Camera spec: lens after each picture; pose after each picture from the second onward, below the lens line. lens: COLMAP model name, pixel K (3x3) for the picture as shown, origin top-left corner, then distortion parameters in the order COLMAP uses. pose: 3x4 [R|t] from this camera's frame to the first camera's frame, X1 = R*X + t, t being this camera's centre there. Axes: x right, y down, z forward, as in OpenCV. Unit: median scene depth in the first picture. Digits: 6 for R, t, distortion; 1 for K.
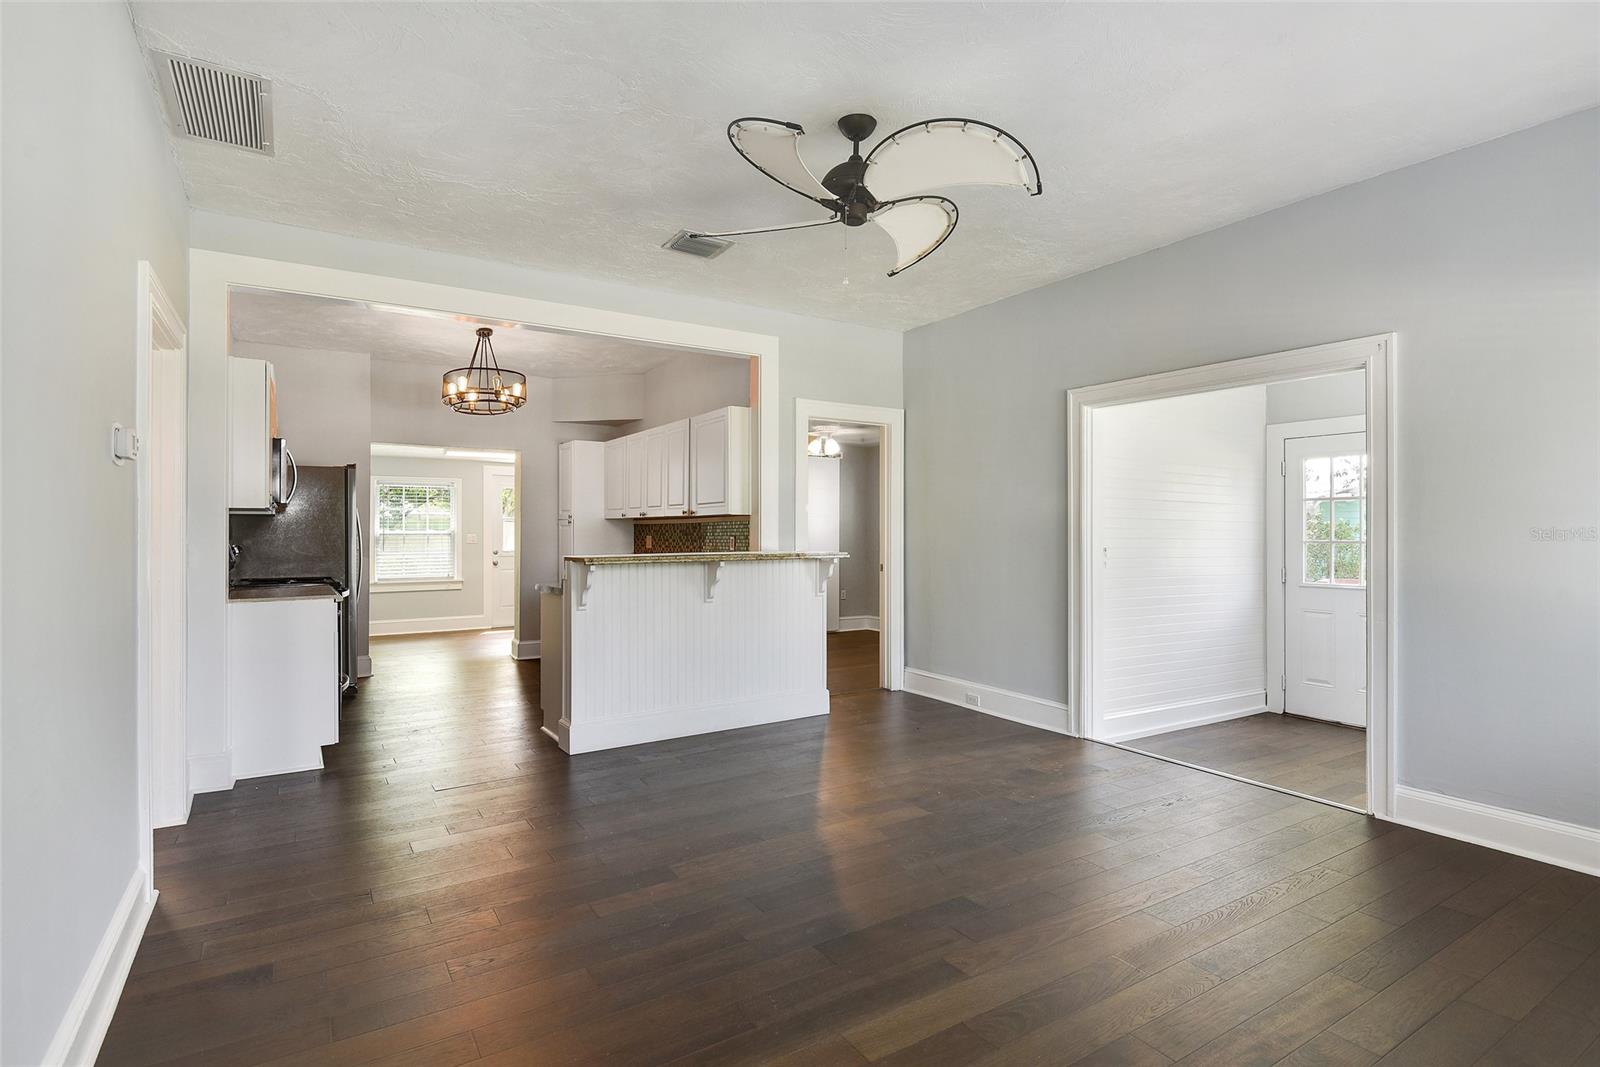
lens RADIAL K [[791.8, 0, 806.4], [0, 791.8, 520.2], [0, 0, 1]] dist [0.011701, -0.000130]
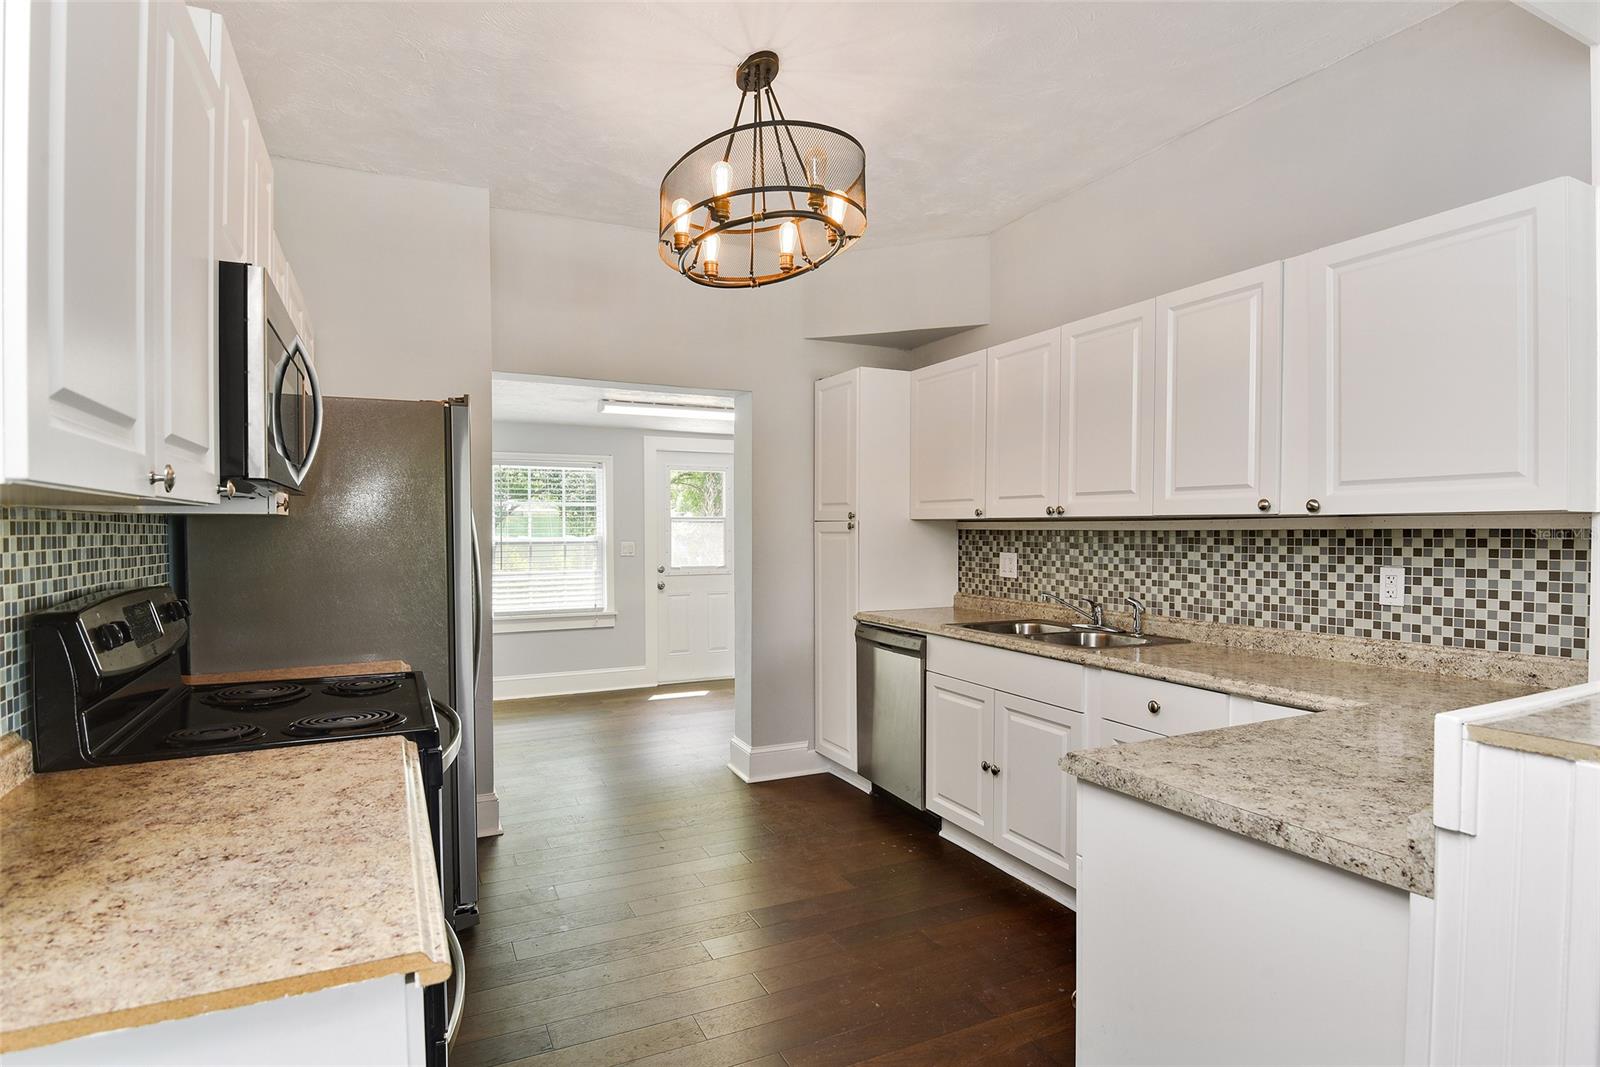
lens RADIAL K [[852.6, 0, 800.0], [0, 852.6, 533.5], [0, 0, 1]] dist [0.000985, -0.001252]
pose [[0.991728, 0.000414, -0.128360, -0.325899], [0.002384, 0.999763, 0.021641, -0.006223], [0.128339, -0.021768, 0.991491, 0.557424]]
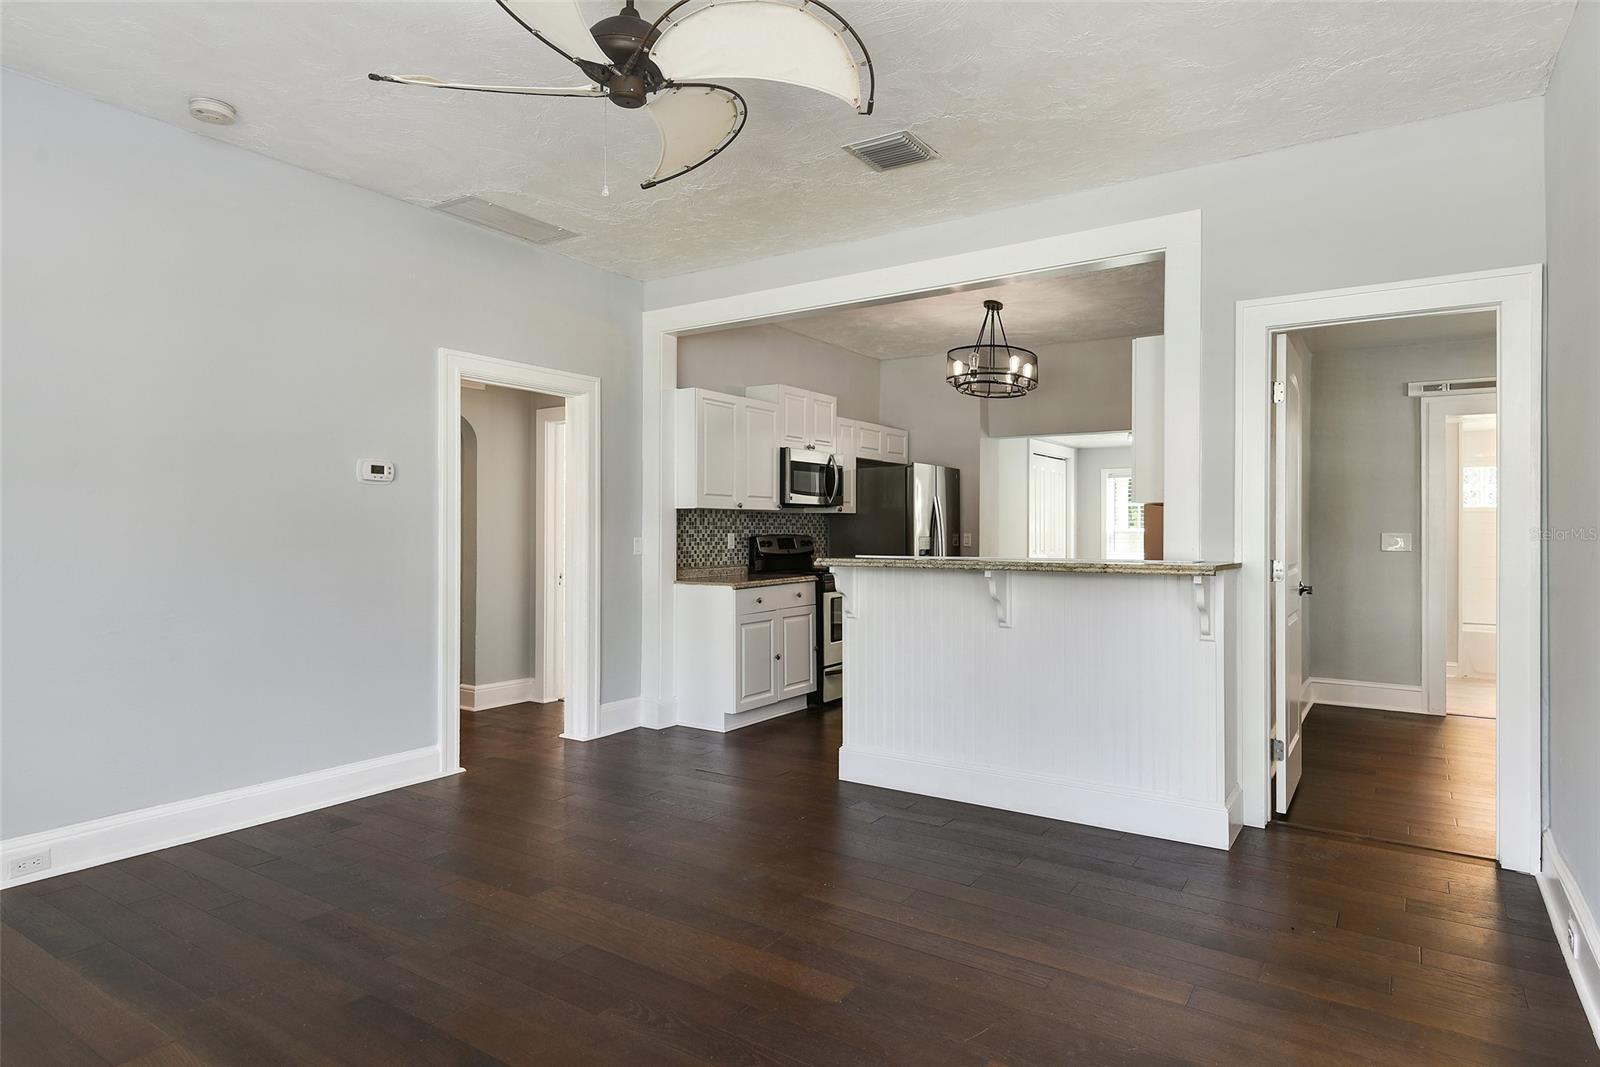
lens RADIAL K [[898.0, 0, 801.2], [0, 898.0, 524.5], [0, 0, 1]] dist [0.021824, -0.000841]
pose [[0.396793, -0.002763, -0.917904, 0.432245], [0.010291, 0.999946, 0.001439, 0.005472], [0.917850, -0.010017, 0.396800, 0.398689]]
